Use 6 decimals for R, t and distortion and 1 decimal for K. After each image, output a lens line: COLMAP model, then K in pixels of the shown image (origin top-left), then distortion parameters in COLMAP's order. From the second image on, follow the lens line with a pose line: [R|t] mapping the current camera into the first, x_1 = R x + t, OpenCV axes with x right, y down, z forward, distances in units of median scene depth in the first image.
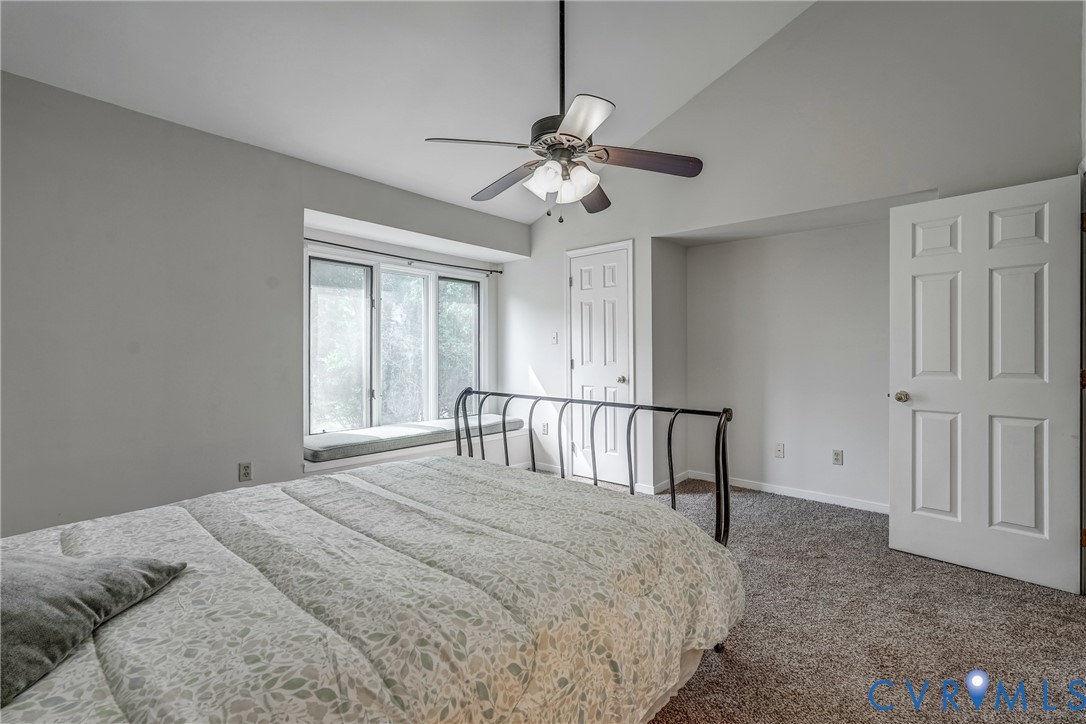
lens RADIAL K [[478.4, 0, 543.0], [0, 478.4, 362.0], [0, 0, 1]] dist [0.002193, 0.000089]
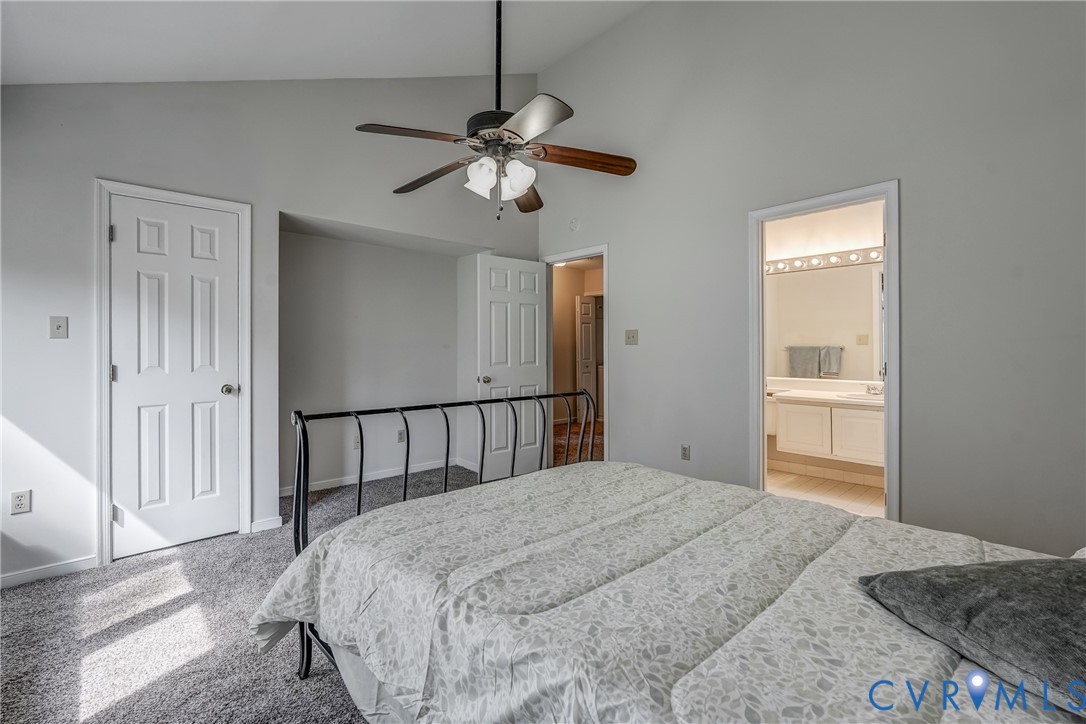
lens RADIAL K [[480.0, 0, 545.6], [0, 480.0, 352.4], [0, 0, 1]] dist [-0.018267, 0.000105]
pose [[0.097988, -0.004704, 0.995176, -0.771696], [0.026438, 0.999648, 0.002122, -0.013163], [-0.994836, 0.026102, 0.098078, 0.677841]]
